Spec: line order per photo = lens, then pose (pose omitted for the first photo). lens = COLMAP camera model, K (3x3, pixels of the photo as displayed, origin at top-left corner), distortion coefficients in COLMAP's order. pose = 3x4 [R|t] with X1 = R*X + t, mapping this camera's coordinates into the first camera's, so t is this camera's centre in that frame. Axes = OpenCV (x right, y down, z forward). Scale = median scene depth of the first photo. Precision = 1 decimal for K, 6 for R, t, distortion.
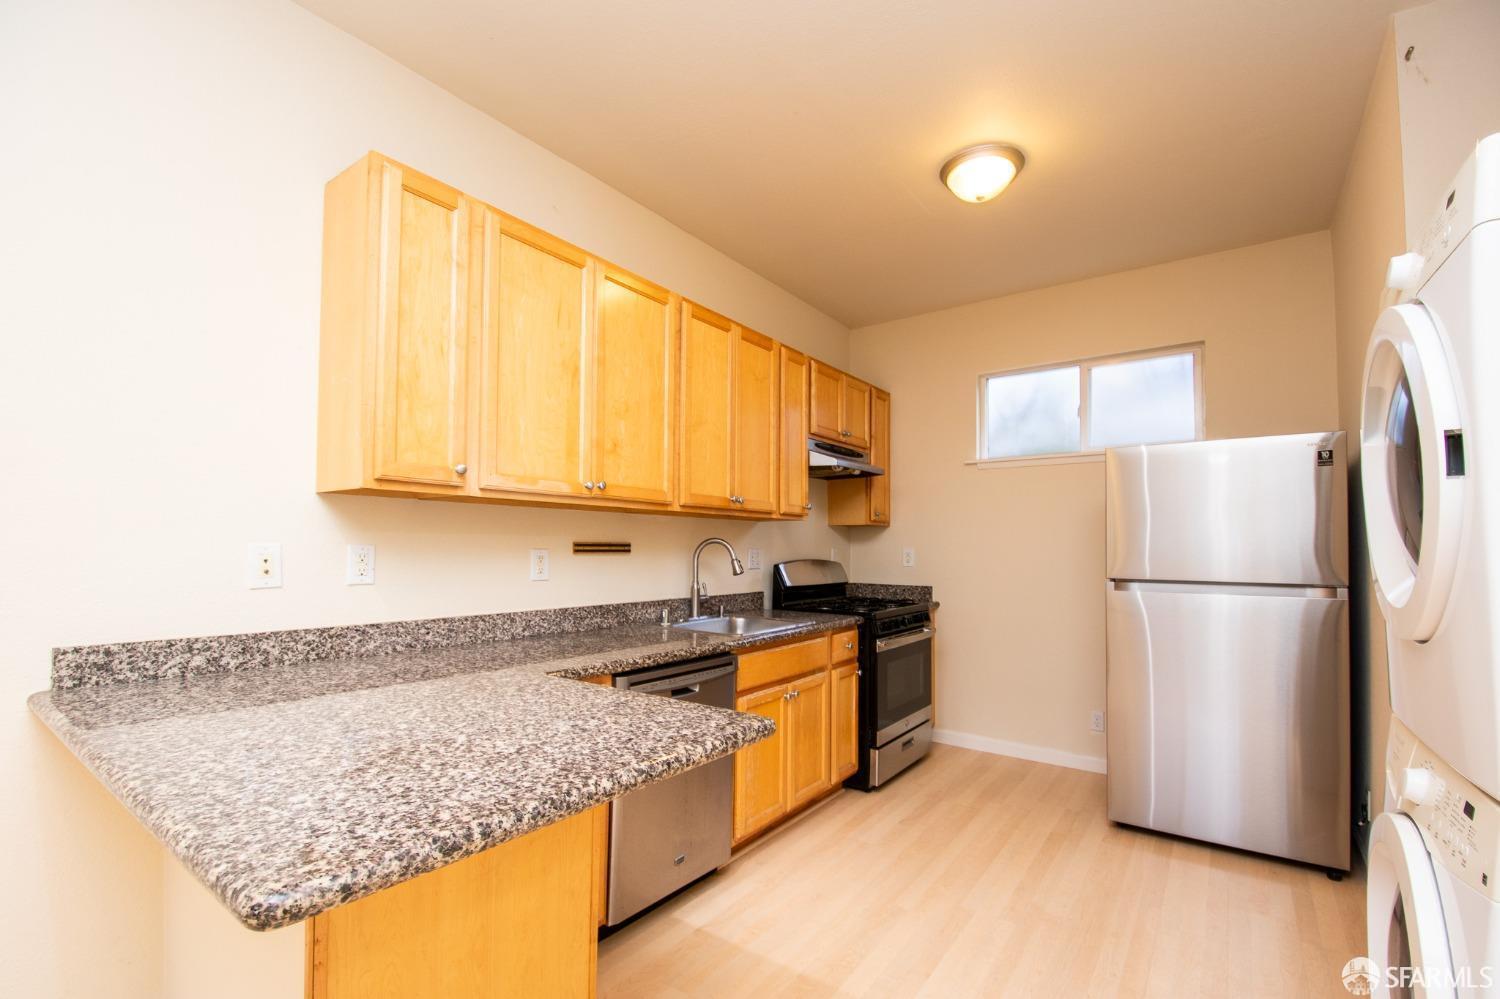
lens RADIAL K [[662.1, 0, 747.6], [0, 662.1, 527.3], [0, 0, 1]] dist [0.011167, -0.019236]
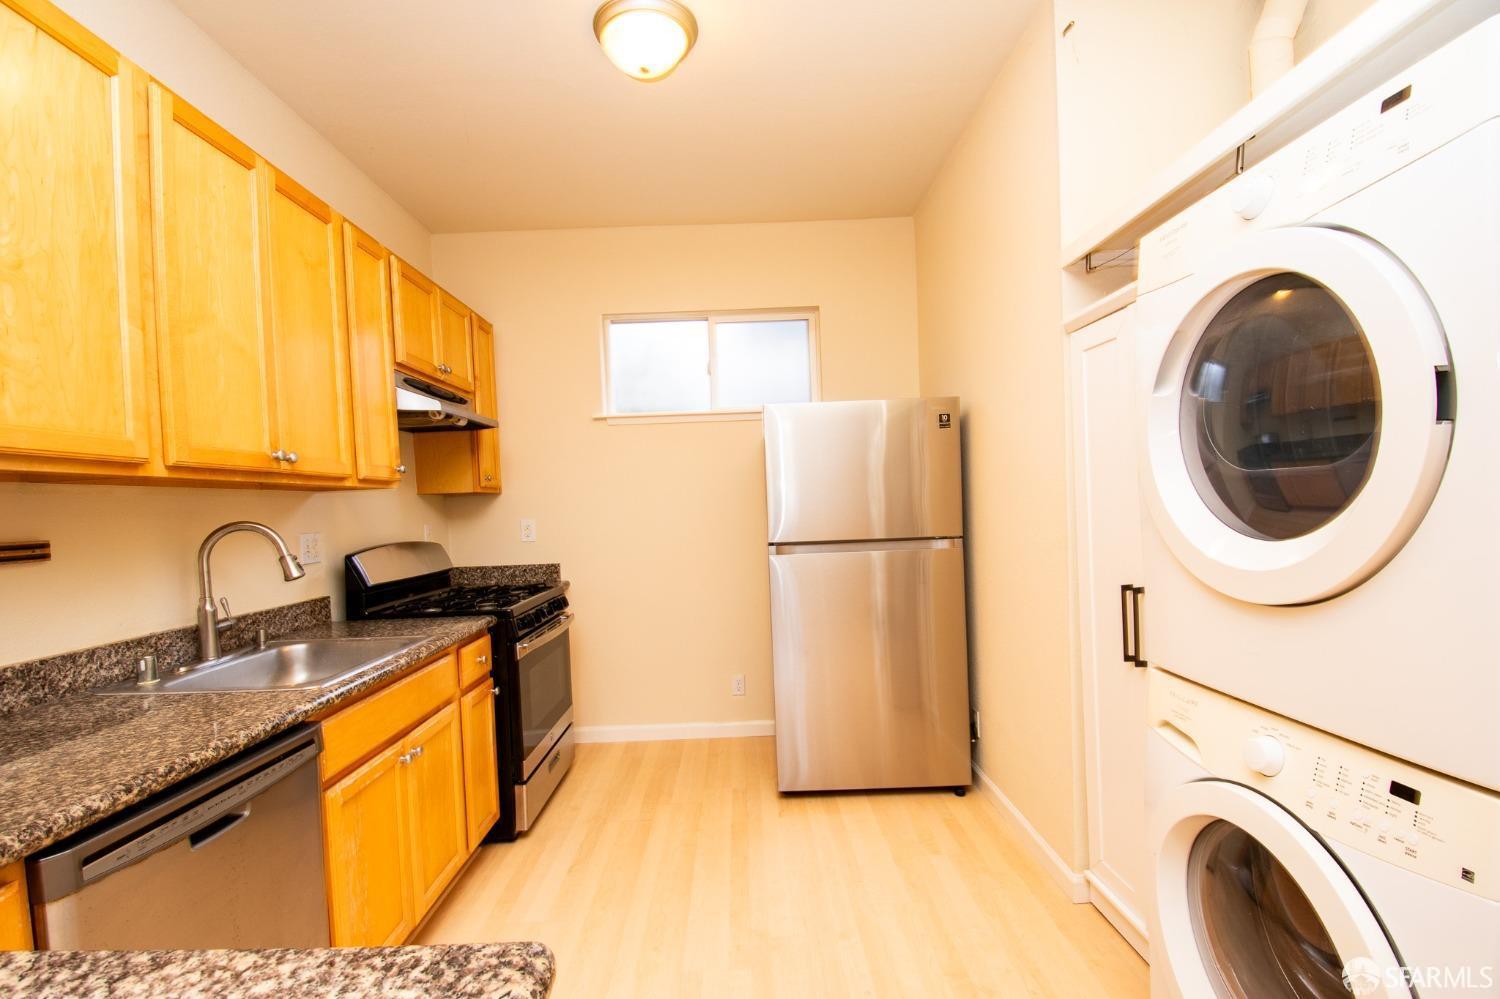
lens RADIAL K [[662.1, 0, 747.6], [0, 662.1, 527.3], [0, 0, 1]] dist [0.011167, -0.019236]
pose [[0.796982, -0.058064, 0.601205, -0.043387], [0.025529, 0.997717, 0.062516, -0.004466], [-0.603463, -0.034476, 0.796645, 0.239902]]
